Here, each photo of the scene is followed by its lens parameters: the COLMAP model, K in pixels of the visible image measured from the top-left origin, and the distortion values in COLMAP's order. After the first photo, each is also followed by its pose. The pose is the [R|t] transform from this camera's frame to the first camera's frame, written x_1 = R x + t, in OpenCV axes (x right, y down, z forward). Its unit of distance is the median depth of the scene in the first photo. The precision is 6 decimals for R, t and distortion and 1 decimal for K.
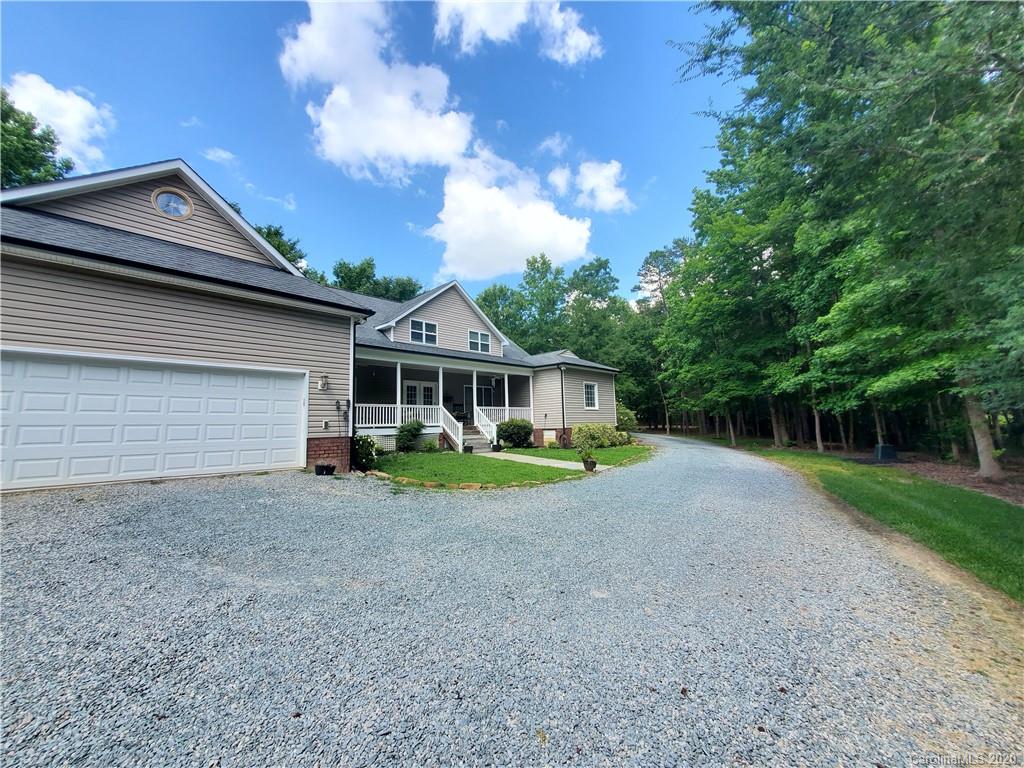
lens RADIAL K [[408.5, 0, 513.8], [0, 408.5, 379.9], [0, 0, 1]] dist [0.009169, -0.001985]
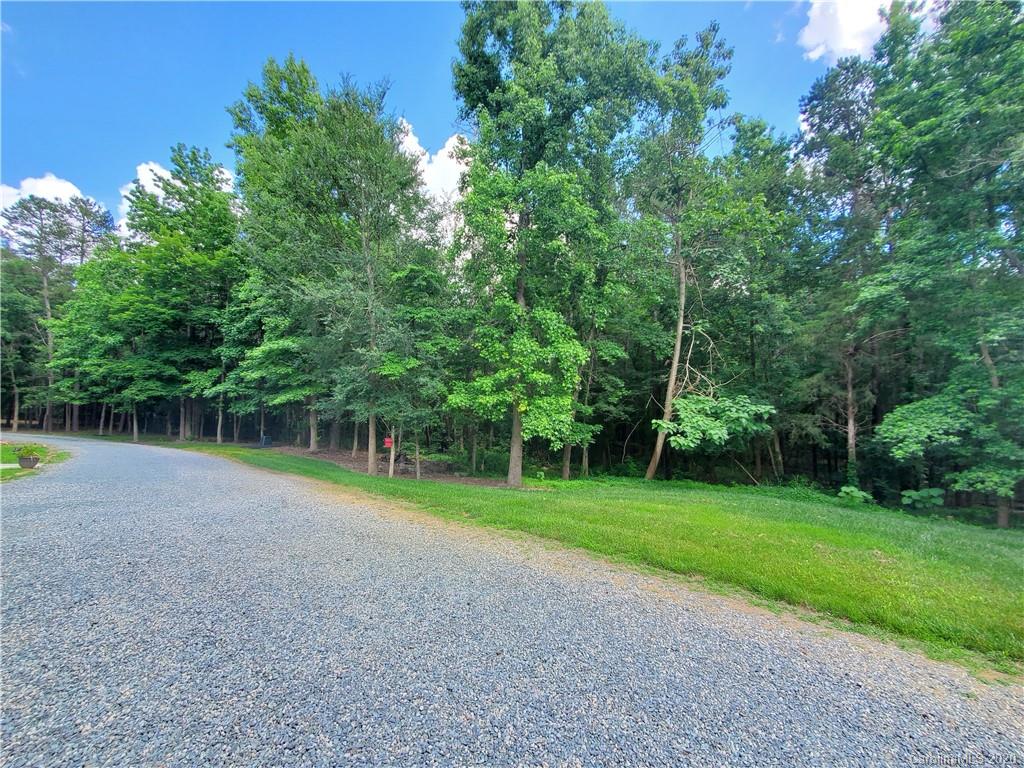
lens RADIAL K [[408.5, 0, 514.1], [0, 408.5, 383.7], [0, 0, 1]] dist [0.009169, -0.001985]
pose [[0.251404, 0.112504, 0.961321, -0.292049], [-0.124406, 0.988739, -0.083178, -0.021899], [-0.959854, -0.098683, 0.262569, -0.226188]]
